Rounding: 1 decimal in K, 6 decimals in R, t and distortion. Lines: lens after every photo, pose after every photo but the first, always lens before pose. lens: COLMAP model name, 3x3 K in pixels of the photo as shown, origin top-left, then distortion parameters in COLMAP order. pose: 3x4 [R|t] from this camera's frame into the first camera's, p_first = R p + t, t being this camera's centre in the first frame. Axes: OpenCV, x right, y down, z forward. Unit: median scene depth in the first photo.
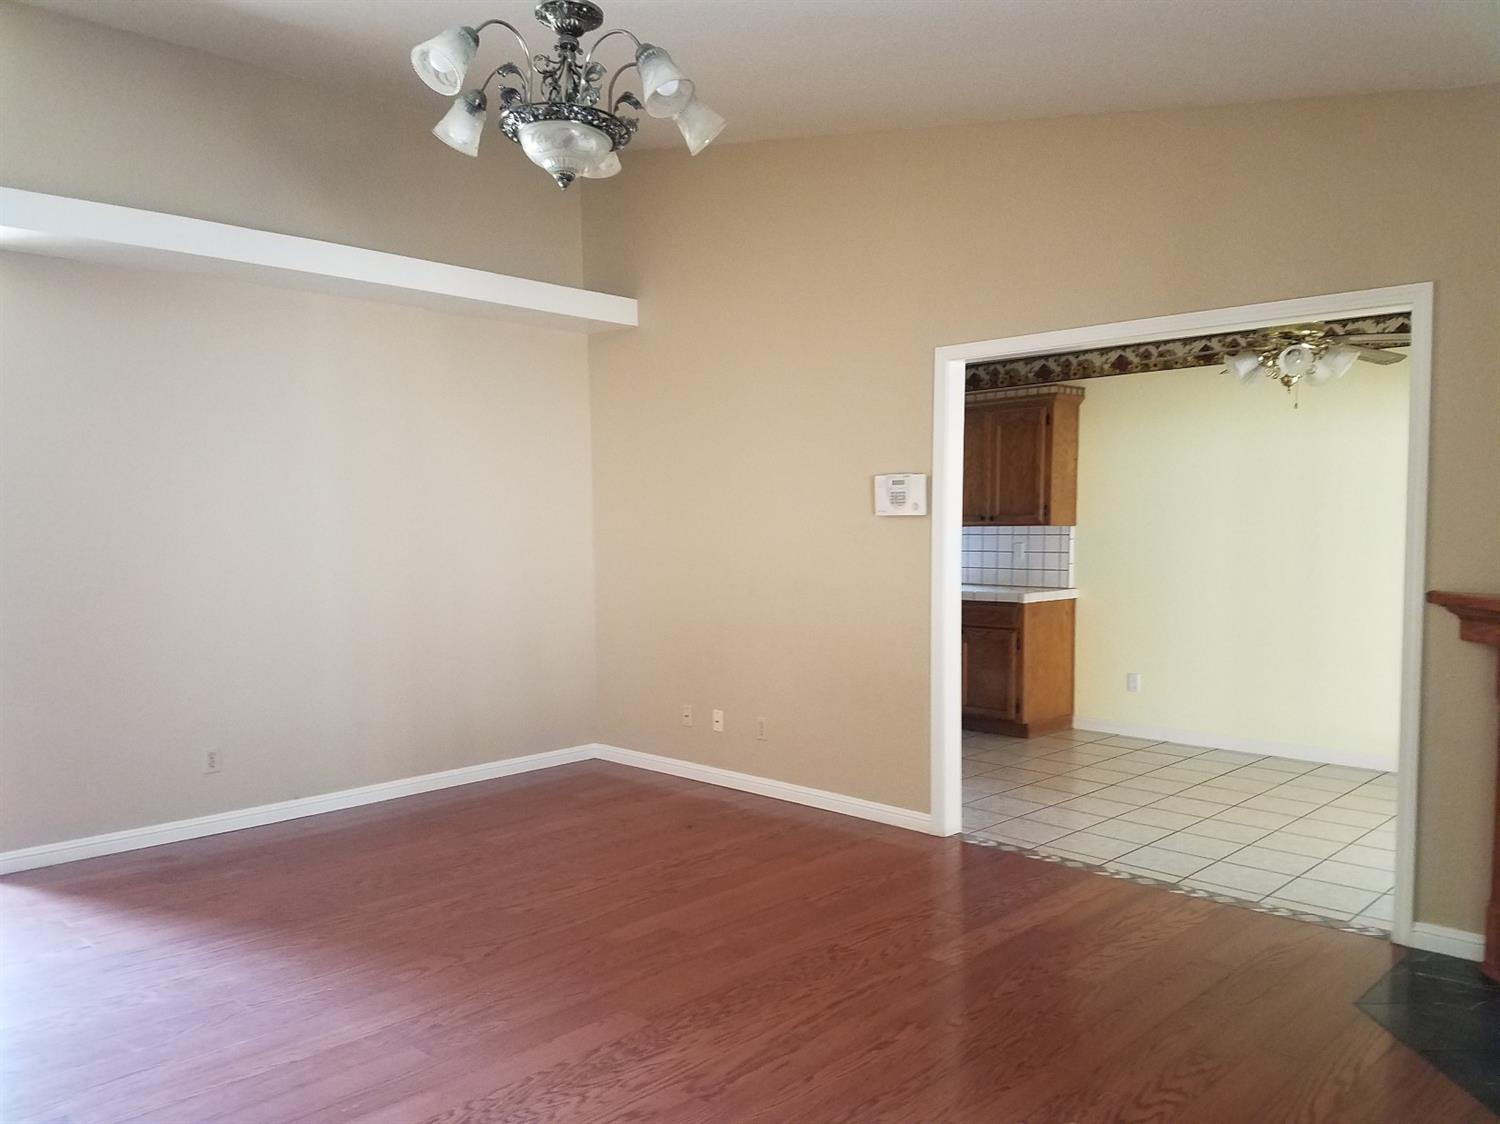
lens RADIAL K [[1150.4, 0, 739.7], [0, 1150.4, 585.2], [0, 0, 1]] dist [0.127992, -0.188278]
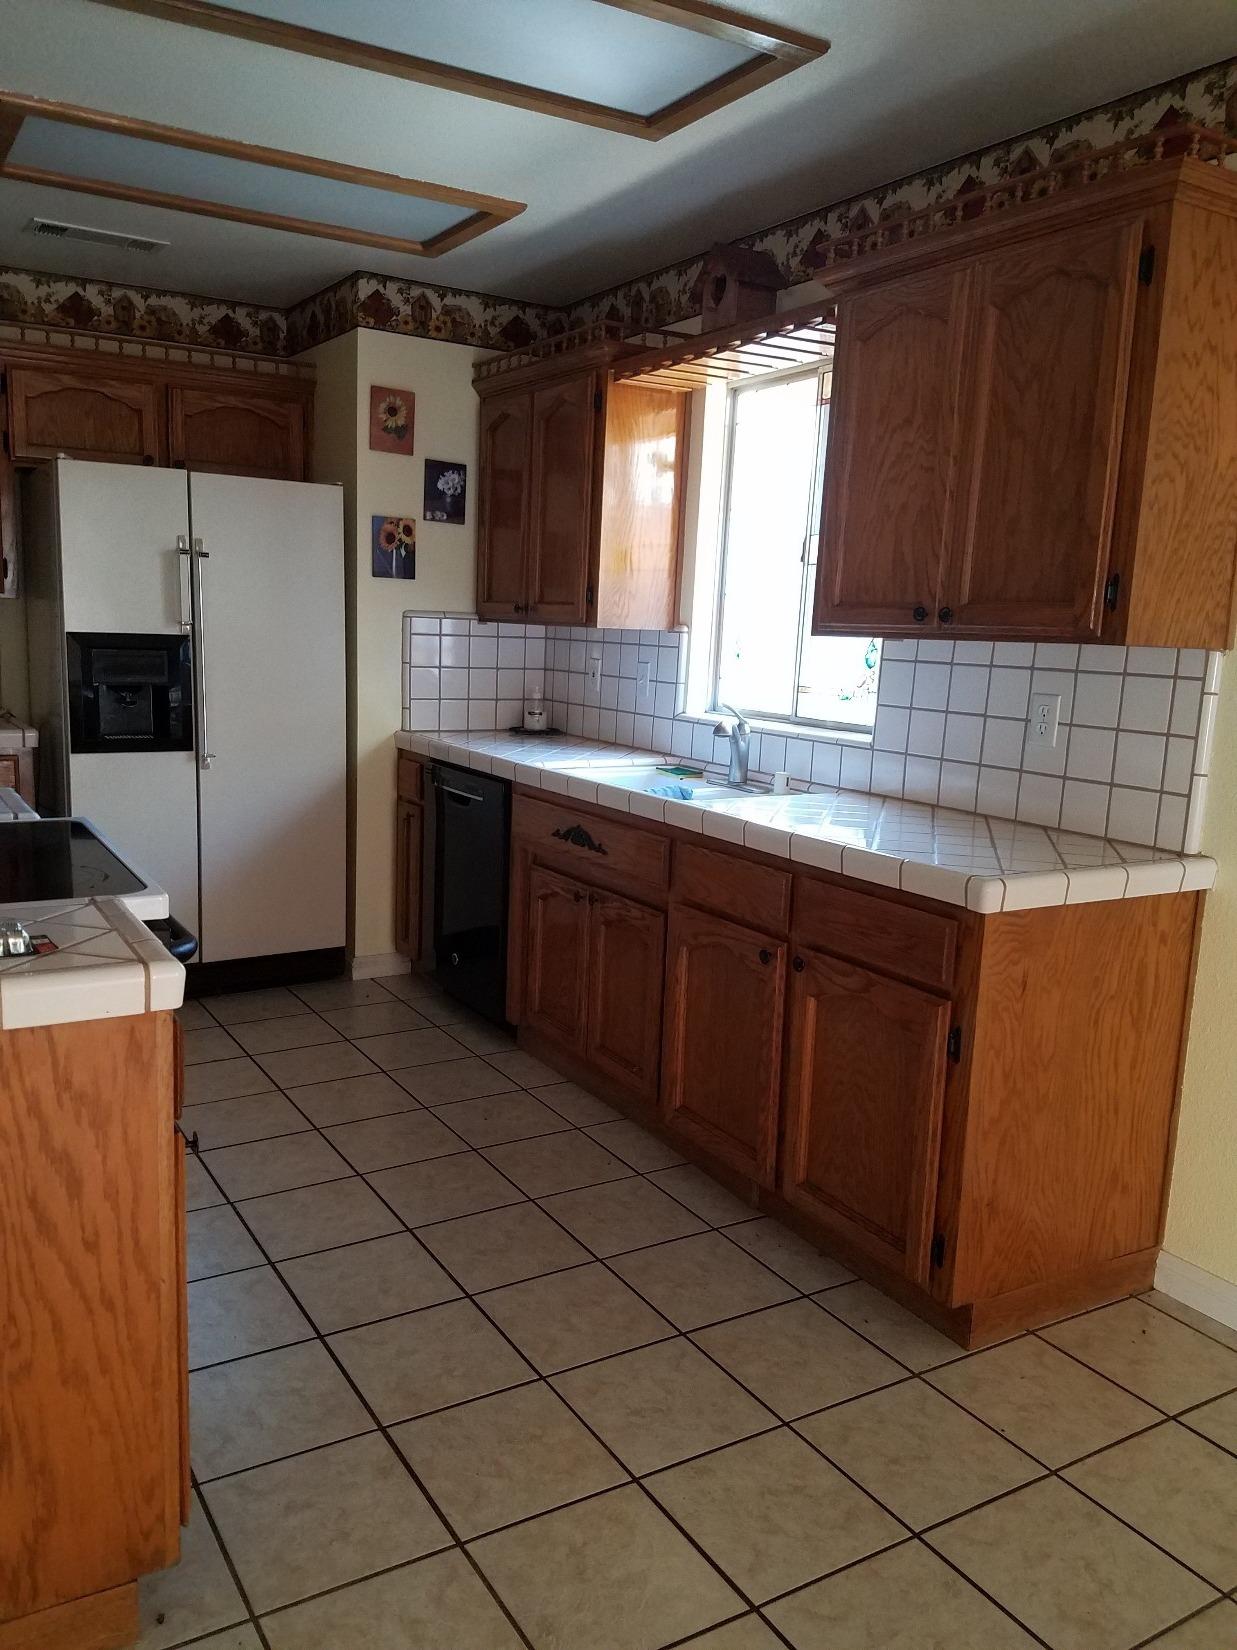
lens RADIAL K [[1265.4, 0, 572.8], [0, 1265.4, 830.2], [0, 0, 1]] dist [0.127992, -0.188278]
pose [[0.964758, 0.082542, -0.249856, 0.276707], [-0.056465, 0.992348, 0.109803, -0.041858], [0.257007, -0.091825, 0.962037, 0.823639]]
